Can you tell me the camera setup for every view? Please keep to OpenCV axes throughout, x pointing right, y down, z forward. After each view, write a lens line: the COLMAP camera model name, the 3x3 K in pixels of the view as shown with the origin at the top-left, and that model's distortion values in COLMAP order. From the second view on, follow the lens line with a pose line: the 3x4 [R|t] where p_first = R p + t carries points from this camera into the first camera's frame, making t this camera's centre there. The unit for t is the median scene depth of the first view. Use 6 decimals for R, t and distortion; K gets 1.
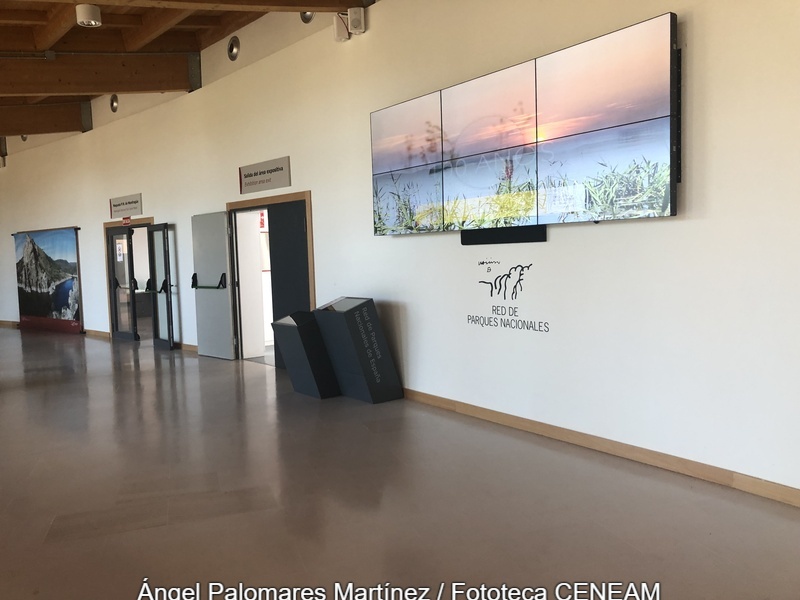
lens RADIAL K [[631.2, 0, 386.2], [0, 631.2, 298.7], [0, 0, 1]] dist [0.004115, 0.008000]
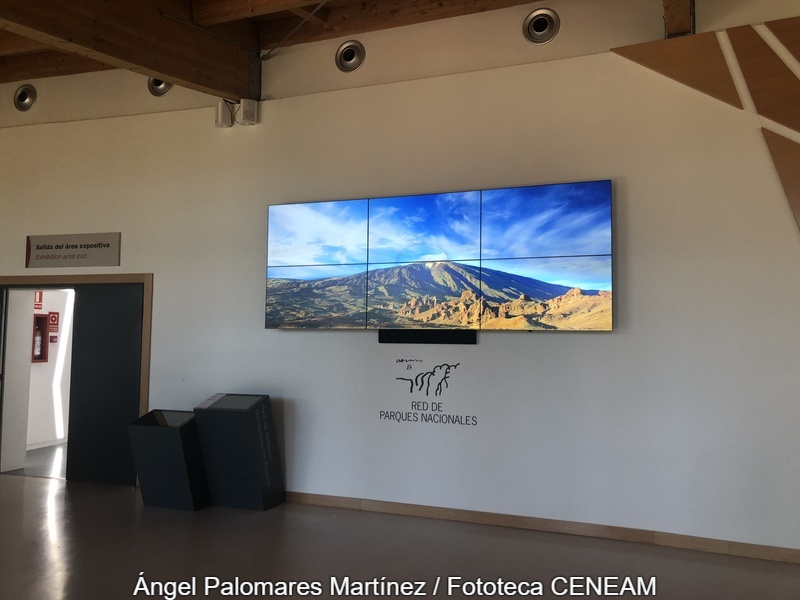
lens RADIAL K [[631.2, 0, 402.2], [0, 631.2, 299.5], [0, 0, 1]] dist [0.004115, 0.008000]
pose [[0.853653, 0.070408, 0.516062, -0.229806], [0.005151, 0.989631, -0.143540, -0.003595], [-0.520817, 0.125192, 0.844439, 0.052275]]
